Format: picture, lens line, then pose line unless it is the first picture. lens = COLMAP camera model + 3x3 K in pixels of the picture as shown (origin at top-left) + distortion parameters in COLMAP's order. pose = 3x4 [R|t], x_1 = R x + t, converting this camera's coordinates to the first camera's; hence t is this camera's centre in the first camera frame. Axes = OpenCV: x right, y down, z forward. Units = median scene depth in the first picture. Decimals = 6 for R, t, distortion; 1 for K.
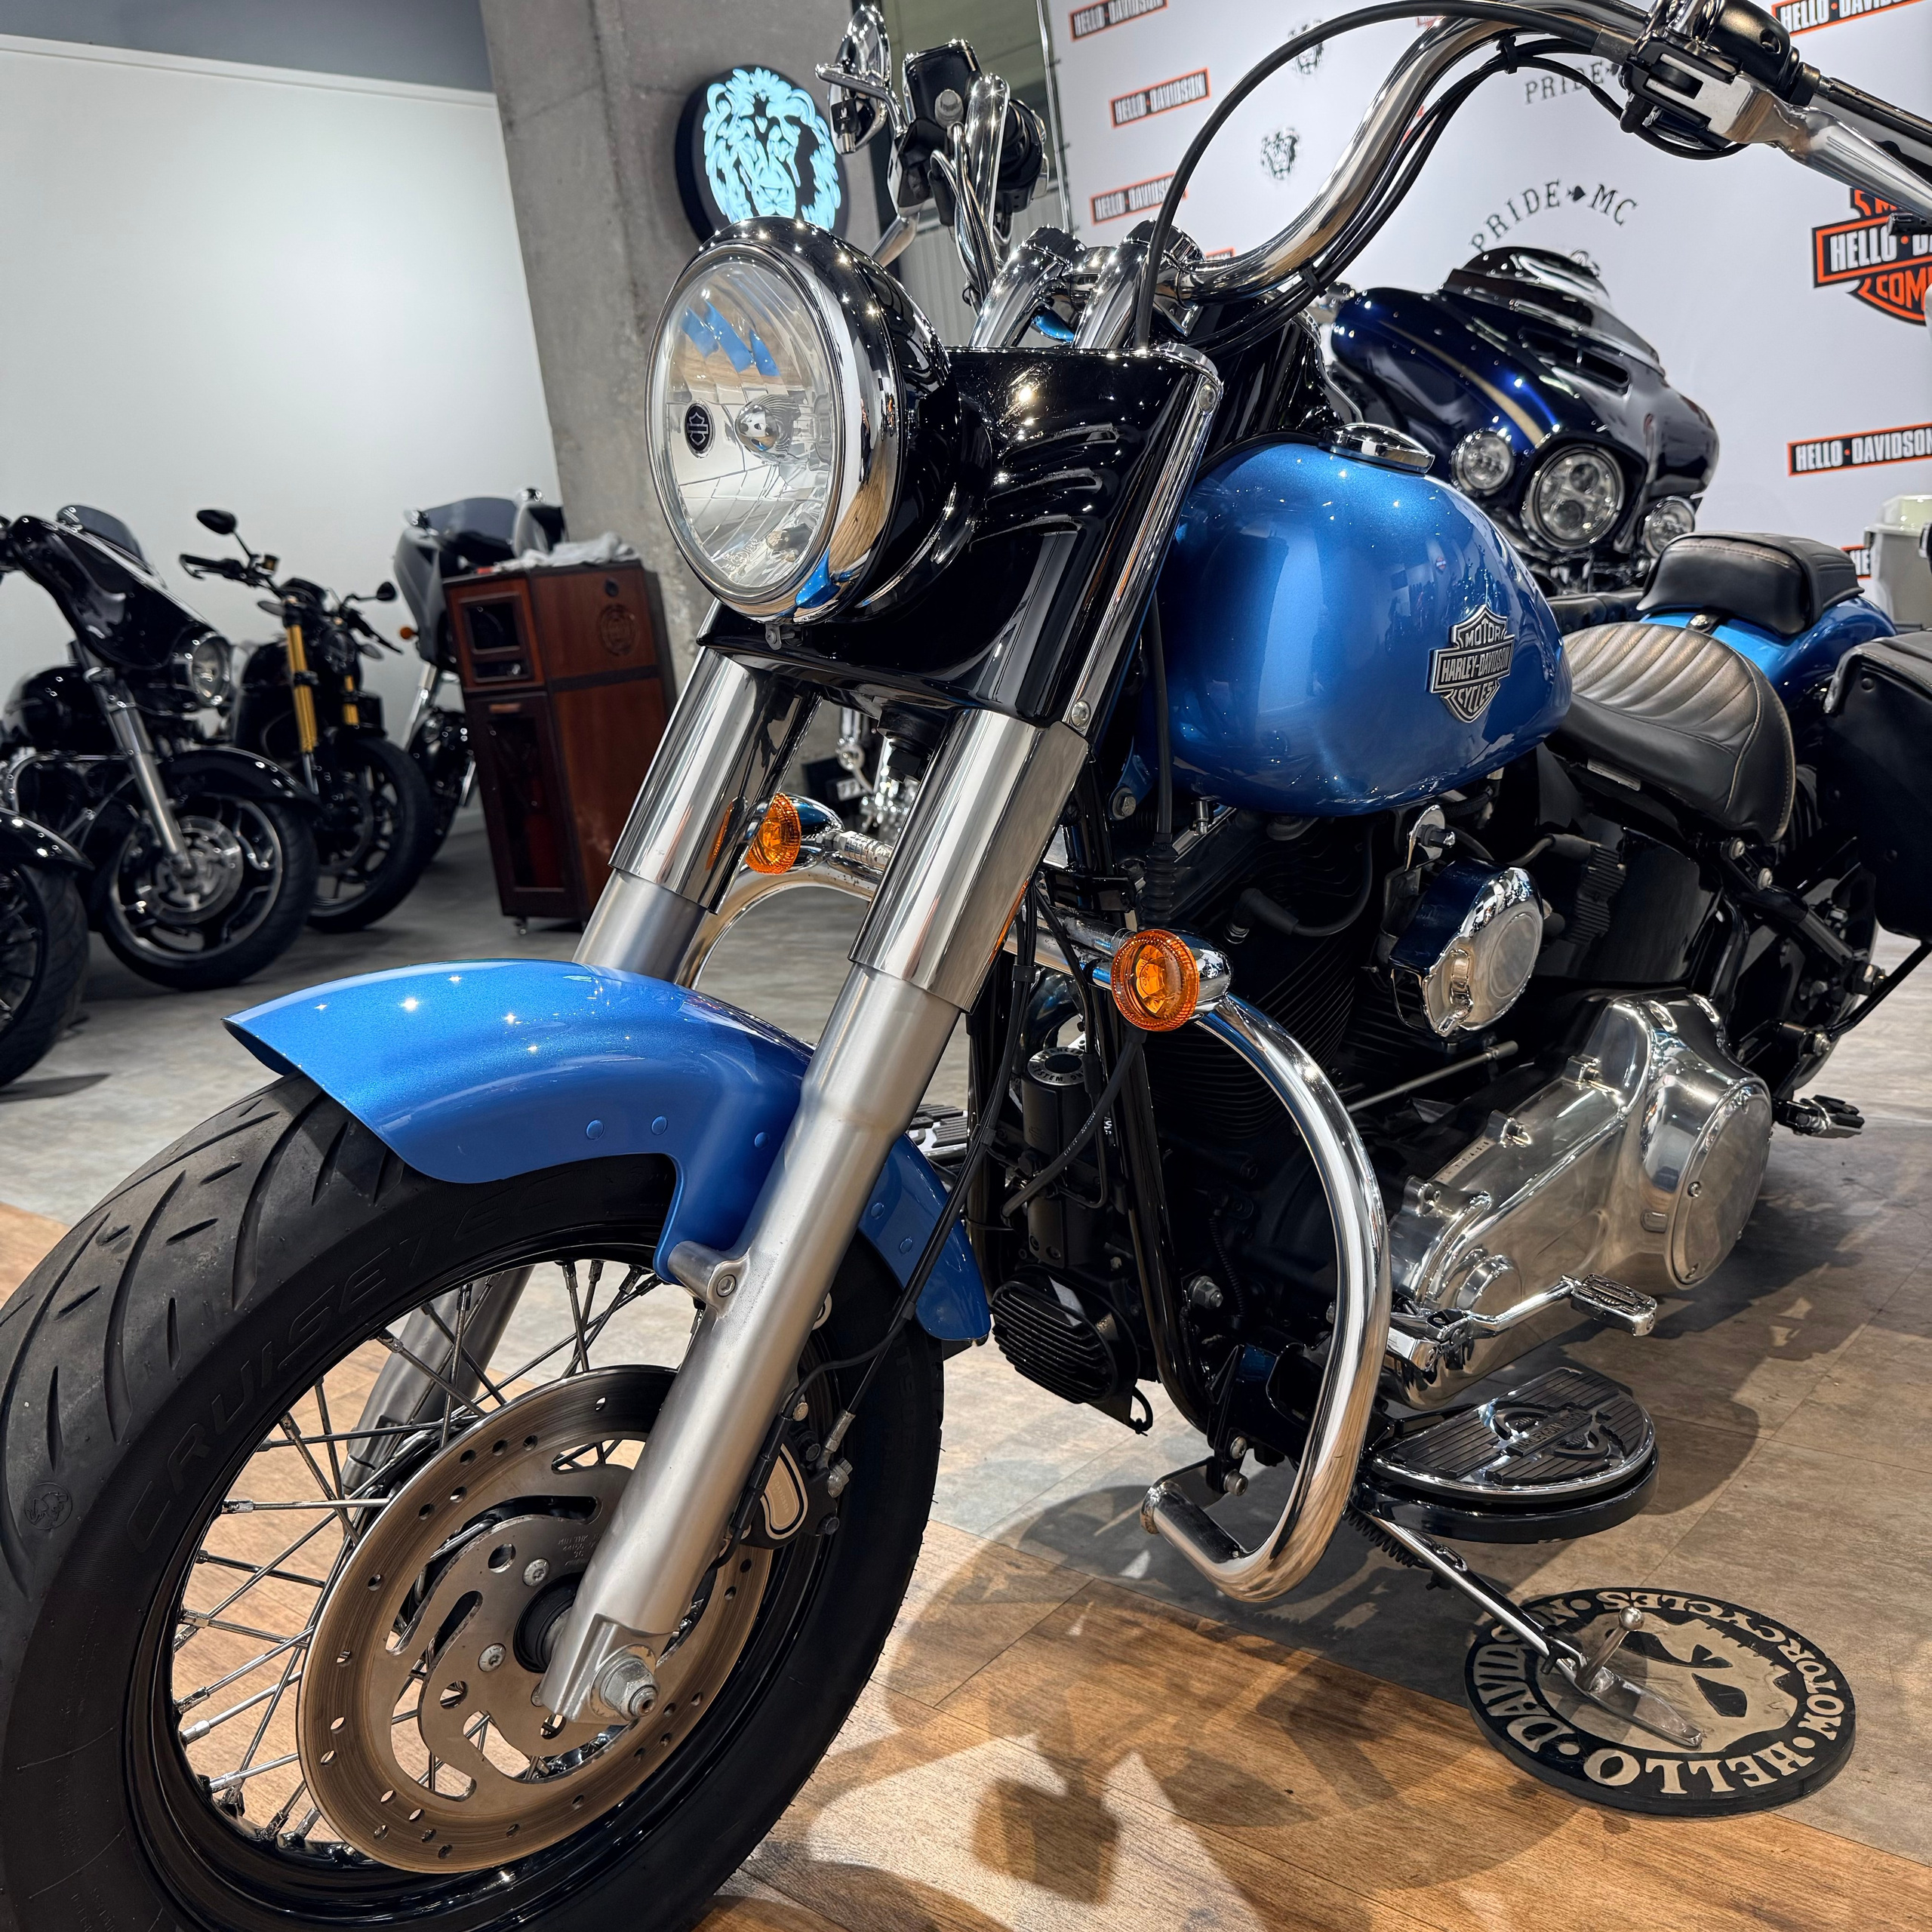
lens RADIAL K [[1826.6, 0, 953.4], [0, 1826.6, 963.3], [0, 0, 1]] dist [0.048517, -0.099612]
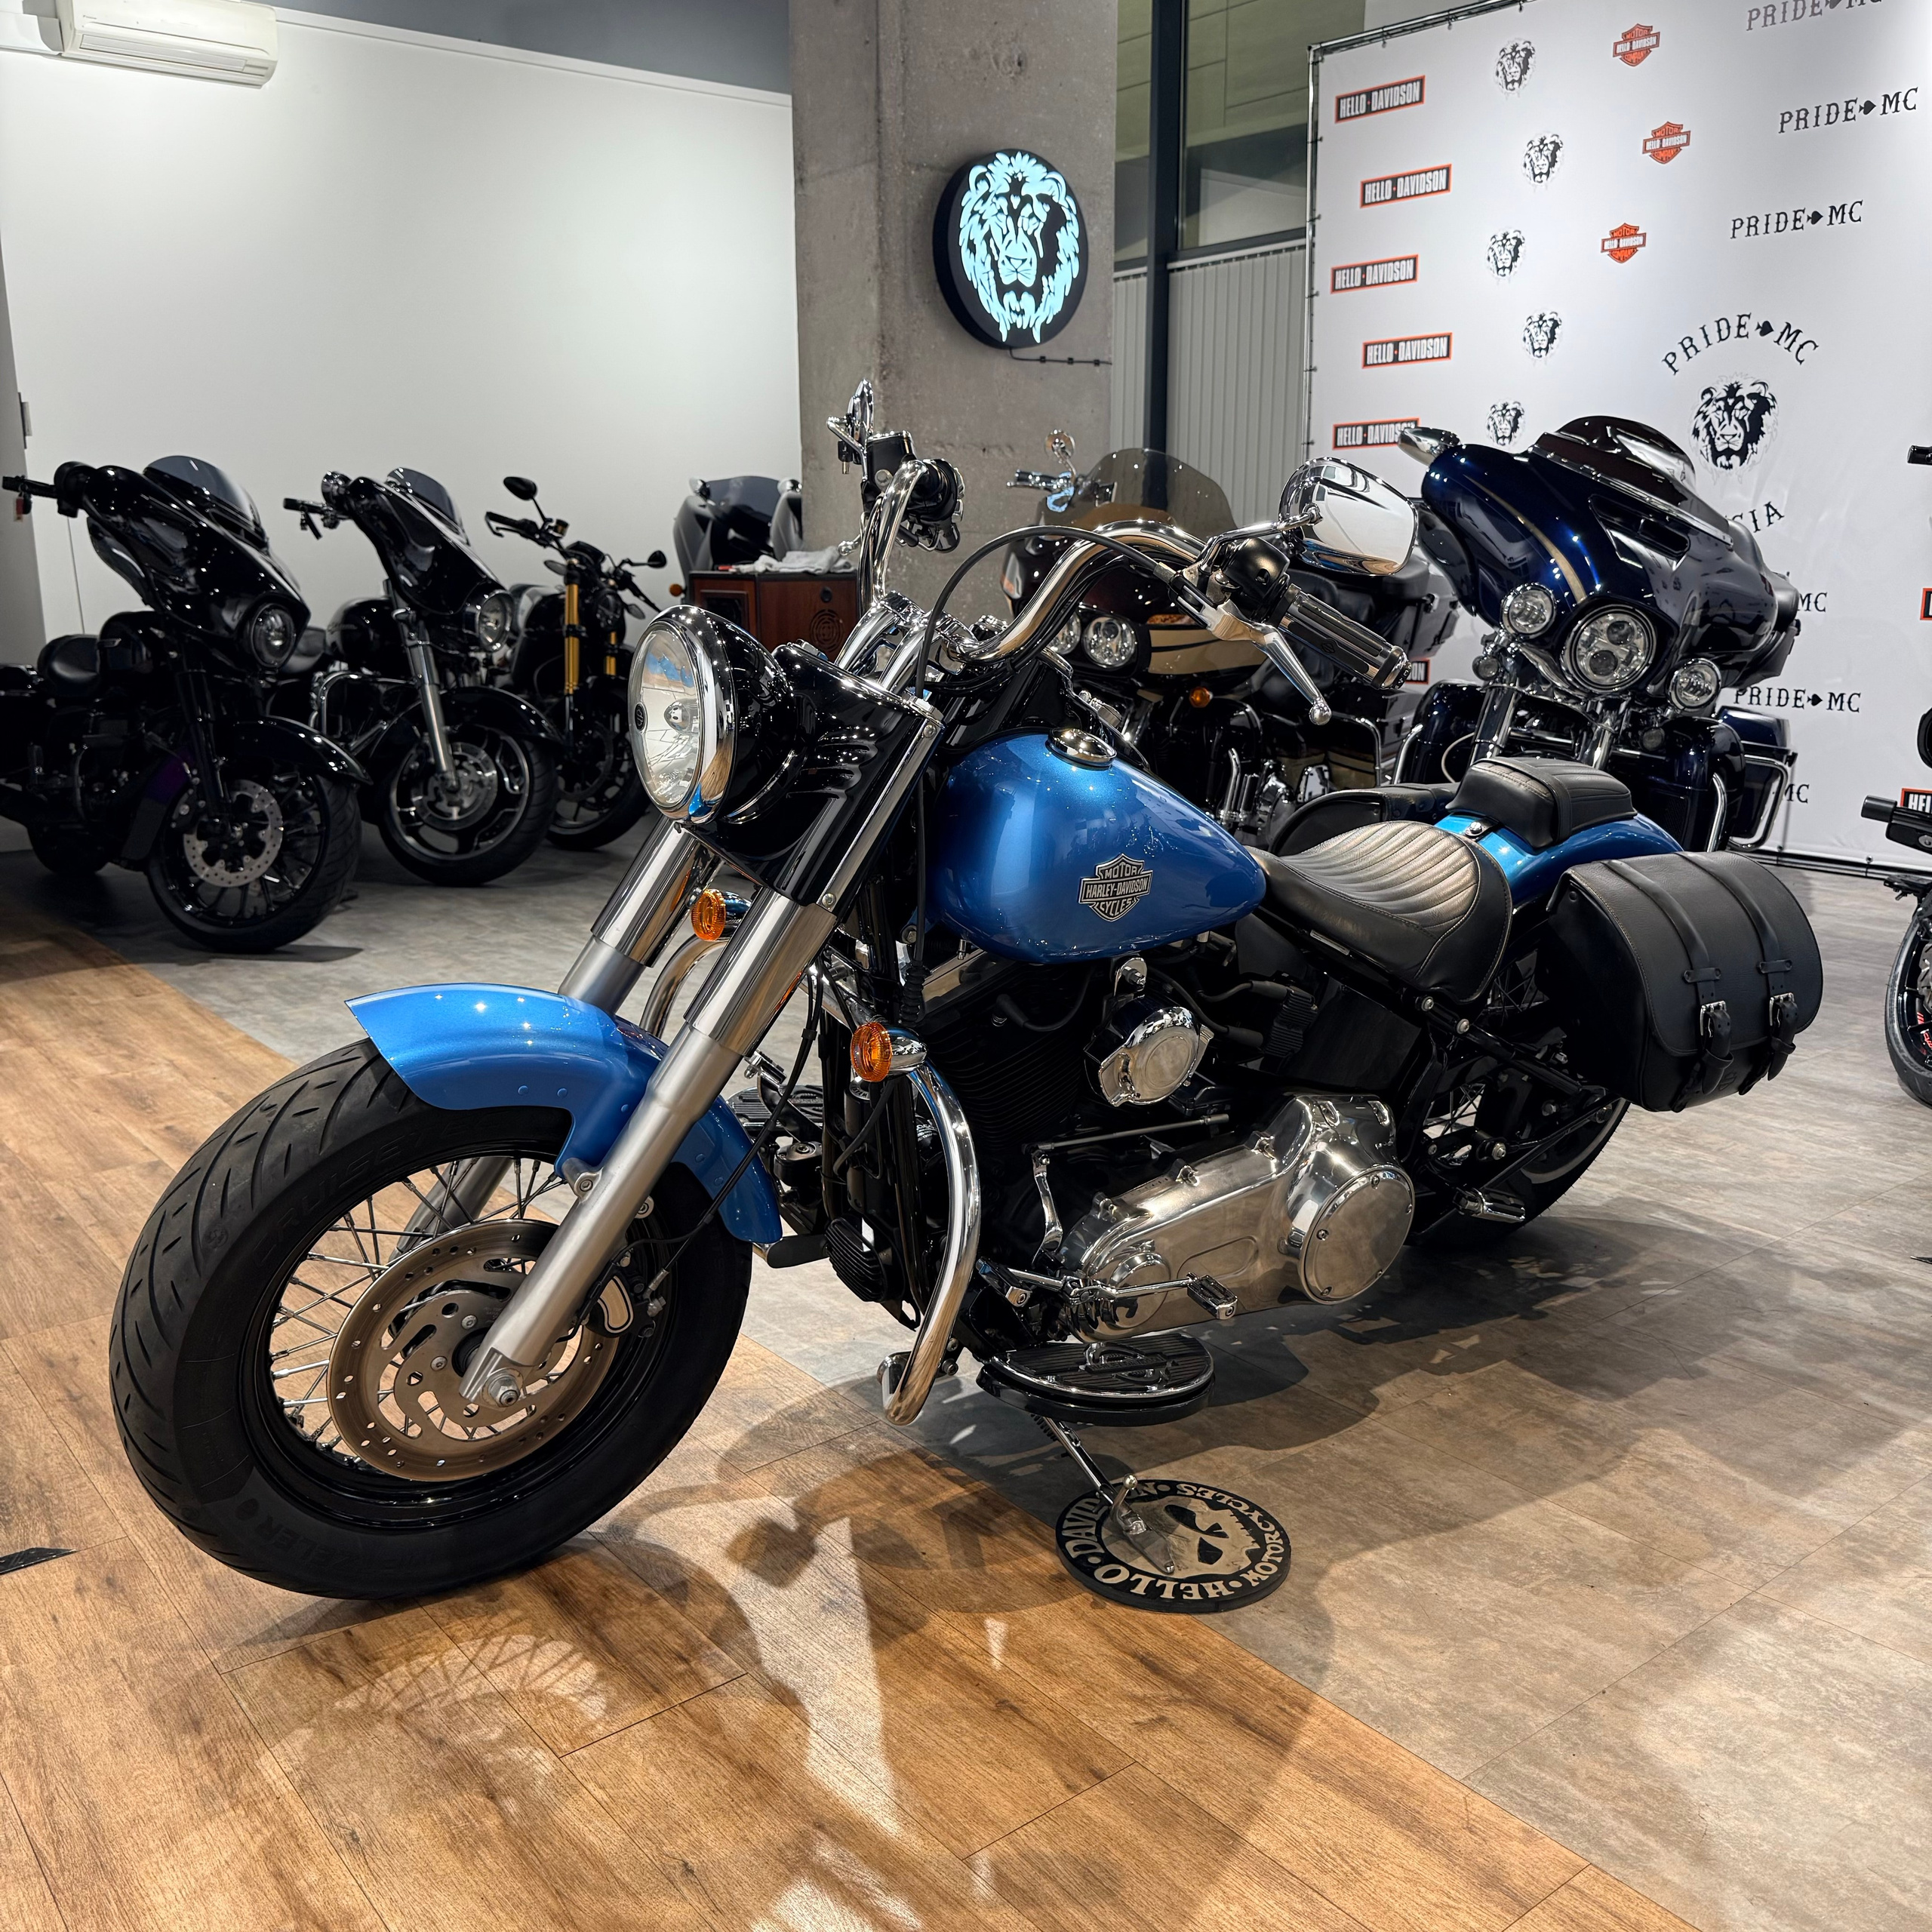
lens RADIAL K [[1805.6, 0, 954.2], [0, 1805.6, 961.8], [0, 0, 1]] dist [0.130874, -0.271493]
pose [[0.979236, 0.149868, -0.136515, 0.087847], [-0.145564, 0.988497, 0.041038, -0.033617], [0.141095, -0.020315, 0.989788, -0.144493]]
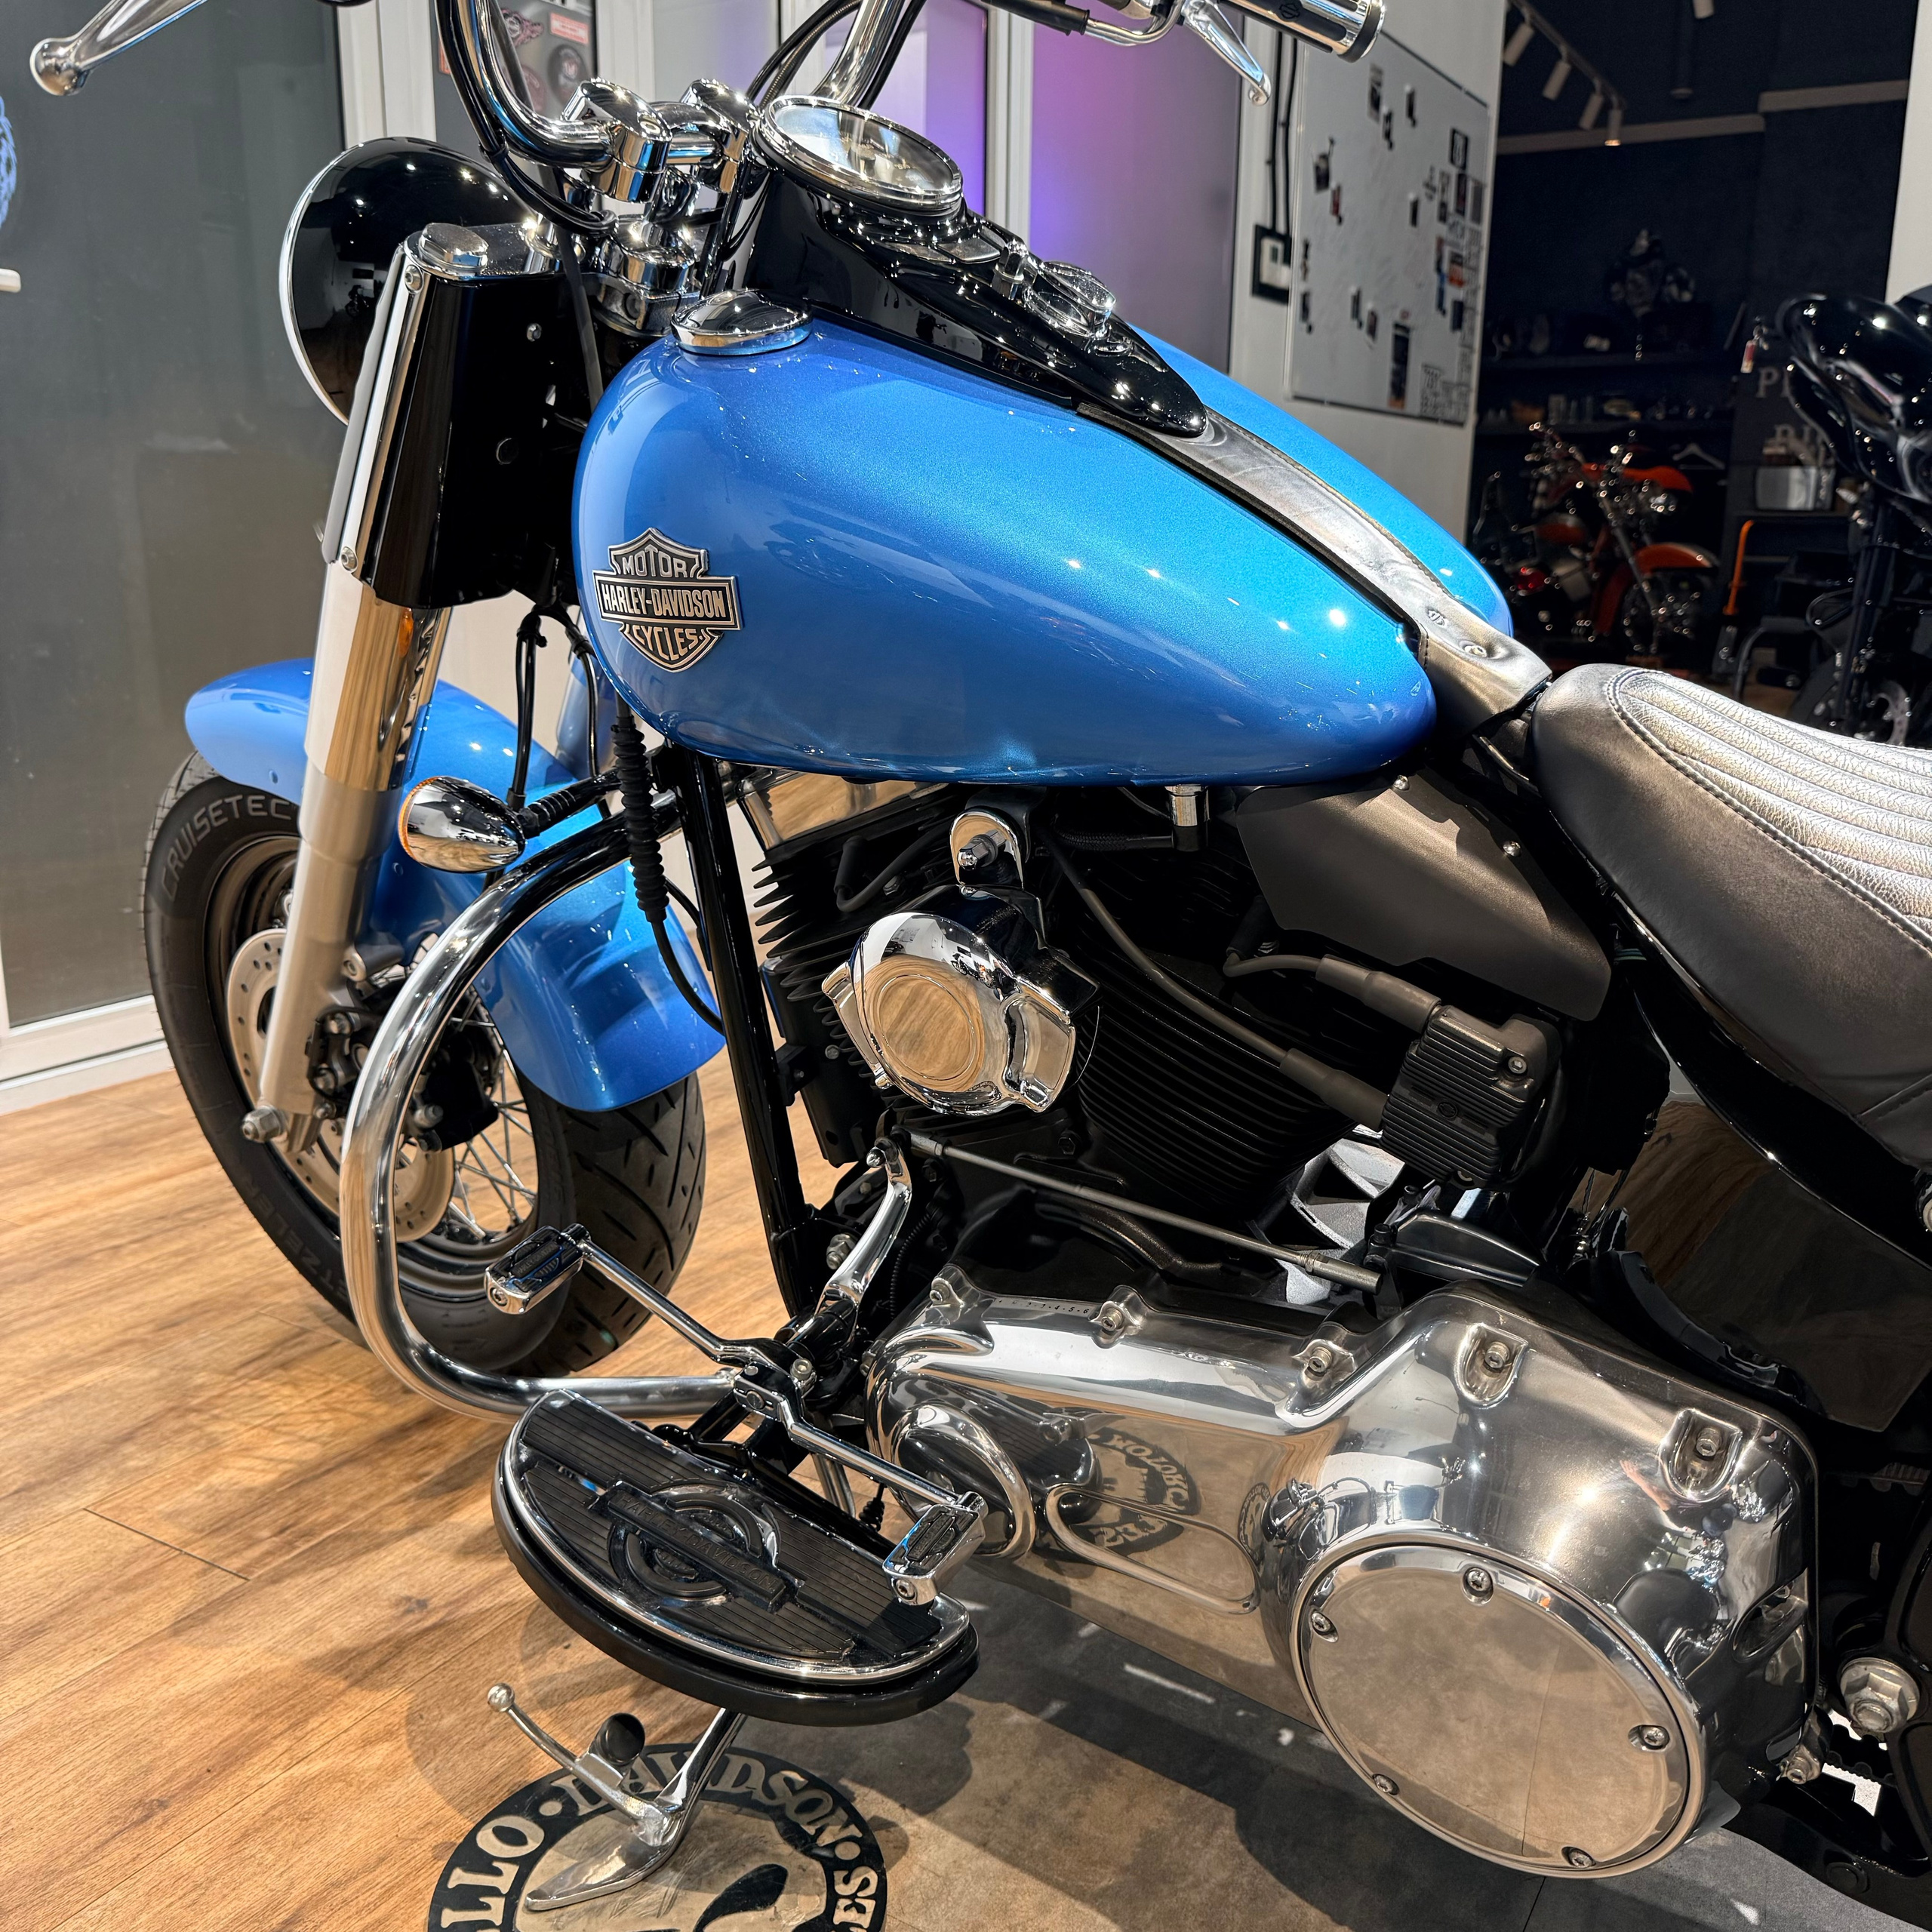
lens RADIAL K [[1830.5, 0, 963.3], [0, 1830.5, 967.8], [0, 0, 1]] dist [0.011008, -0.039350]
pose [[0.195418, 0.345906, -0.917693, 0.262379], [-0.226196, 0.926403, 0.301021, -0.067751], [0.954278, 0.148754, 0.259278, 0.222633]]
